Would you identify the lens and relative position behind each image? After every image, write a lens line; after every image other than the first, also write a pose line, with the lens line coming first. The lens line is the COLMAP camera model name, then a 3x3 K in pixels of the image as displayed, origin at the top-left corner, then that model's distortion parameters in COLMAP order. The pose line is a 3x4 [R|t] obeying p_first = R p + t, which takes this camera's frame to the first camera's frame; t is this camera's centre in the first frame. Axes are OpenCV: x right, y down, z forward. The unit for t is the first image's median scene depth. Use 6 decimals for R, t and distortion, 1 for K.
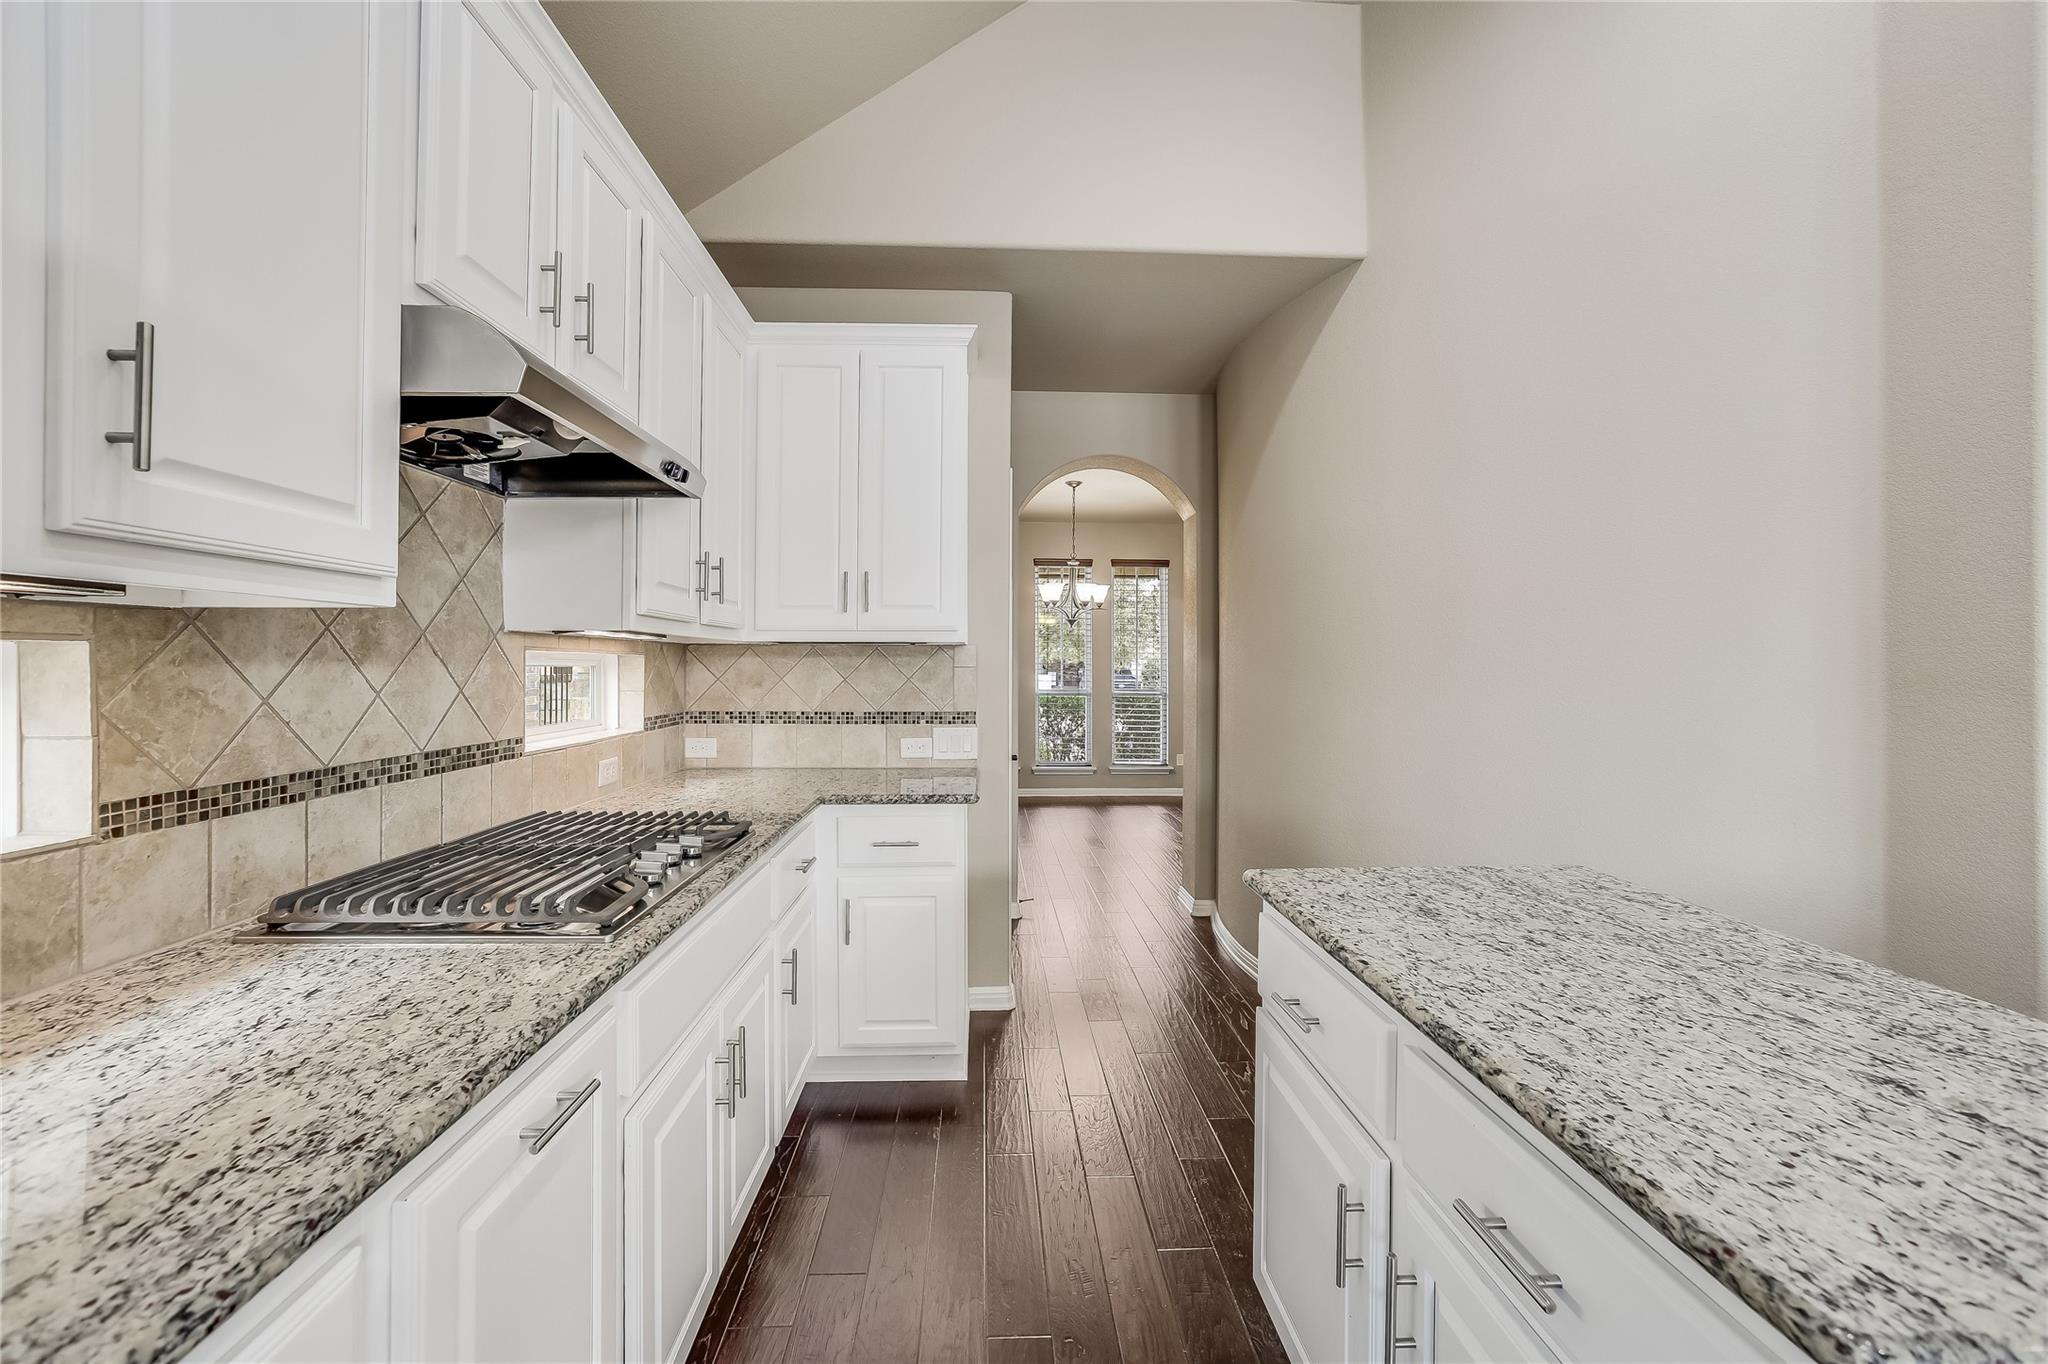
lens RADIAL K [[815.6, 0, 1022.6], [0, 815.6, 657.0], [0, 0, 1]] dist [-0.001020, 0.000069]
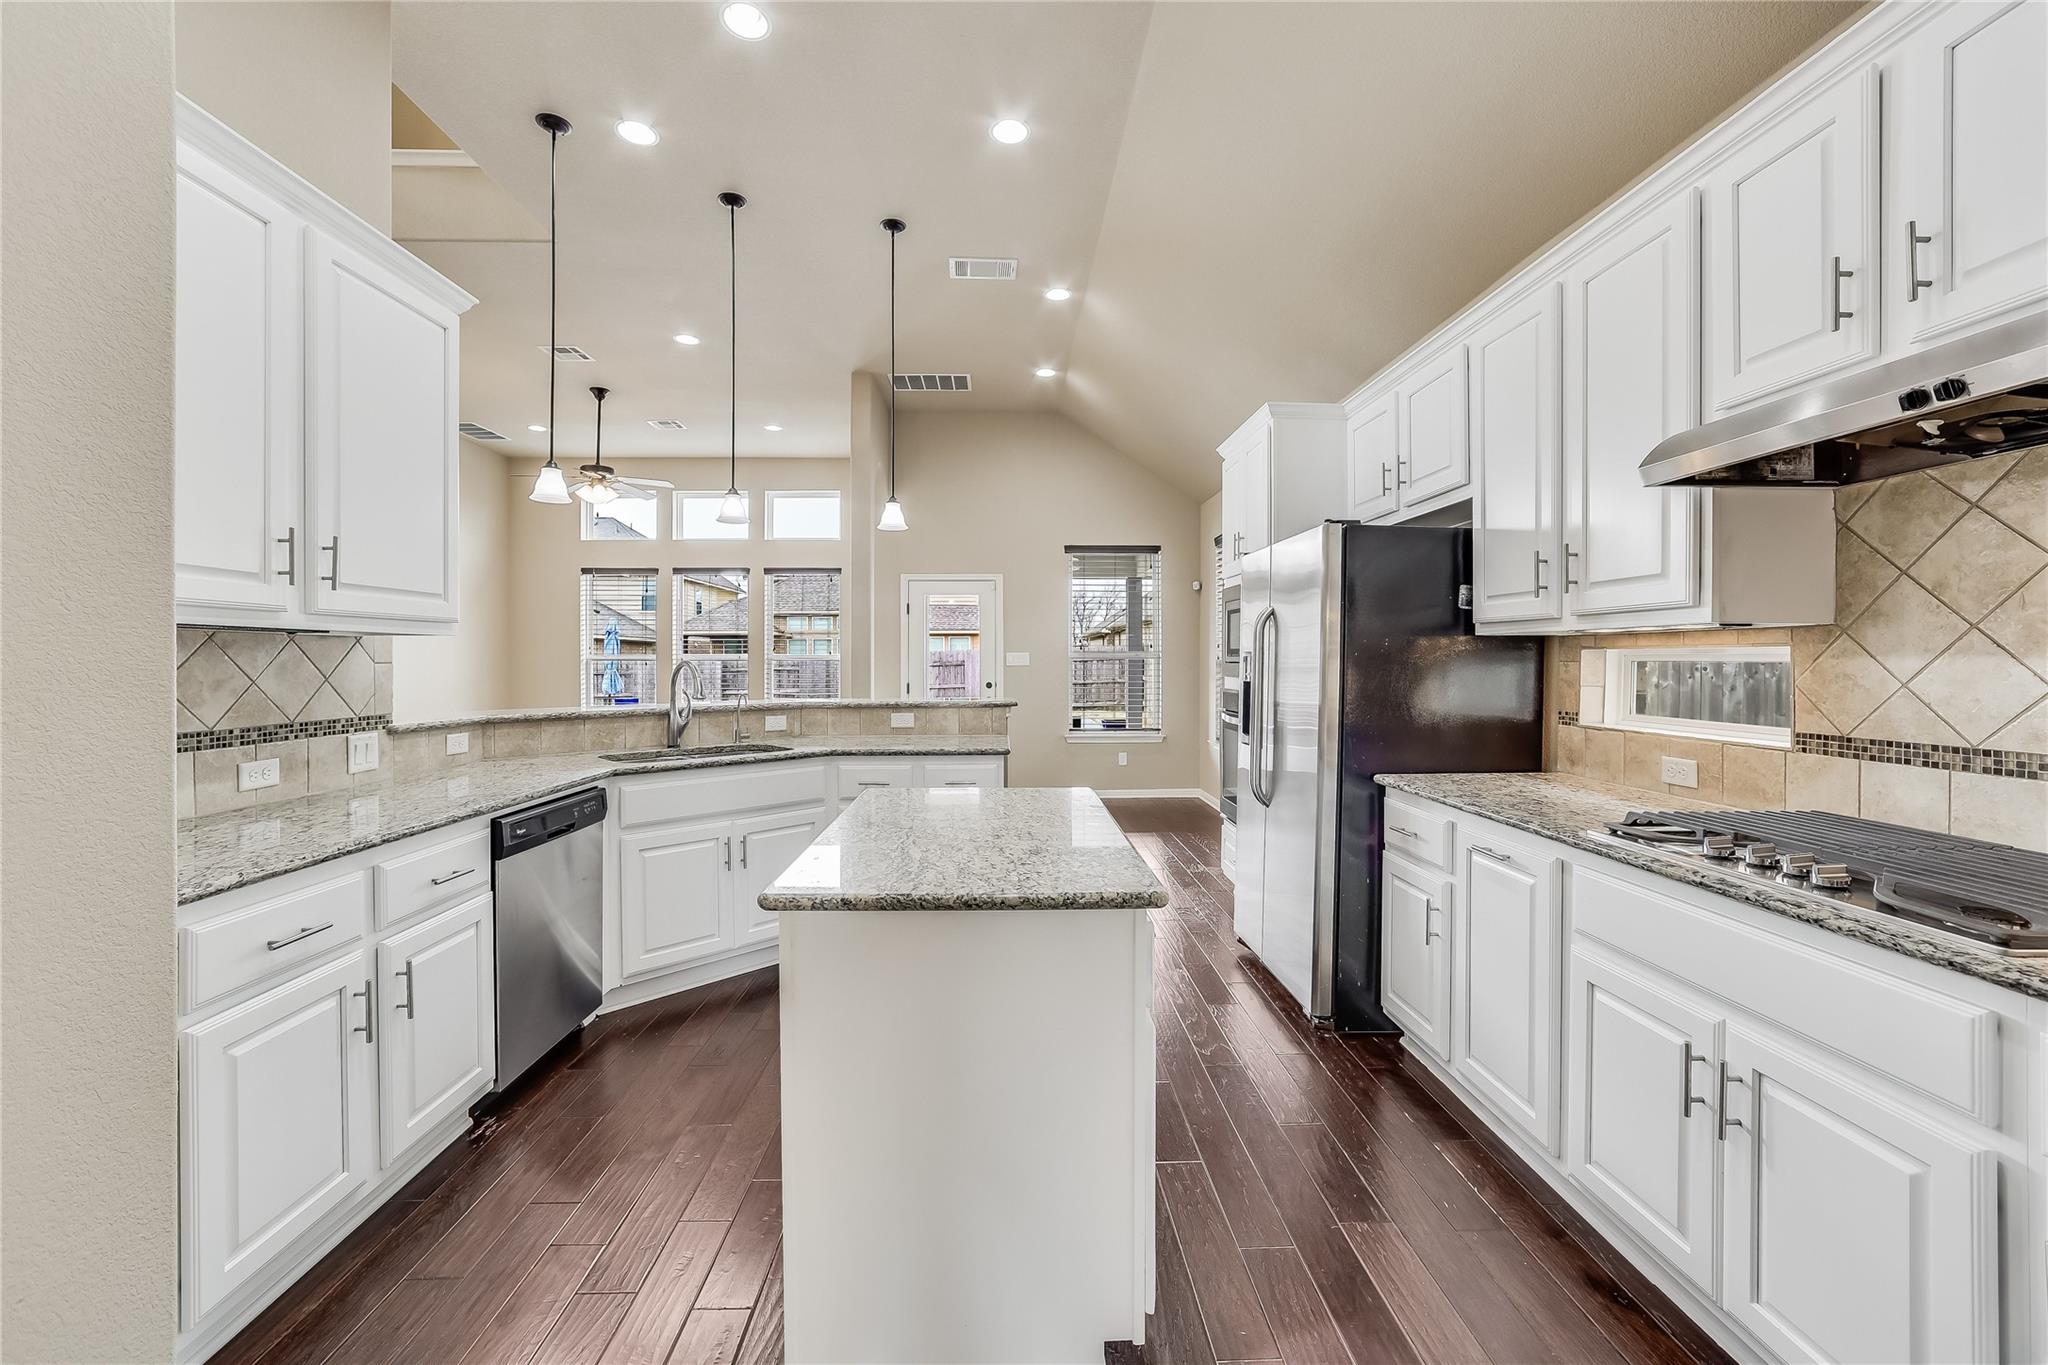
lens RADIAL K [[815.6, 0, 1022.6], [0, 815.6, 657.5], [0, 0, 1]] dist [-0.001020, 0.000069]
pose [[-0.999948, -0.004205, 0.009303, 0.524885], [-0.004319, 0.999916, -0.012260, 0.031432], [-0.009250, -0.012300, -0.999882, 2.389943]]
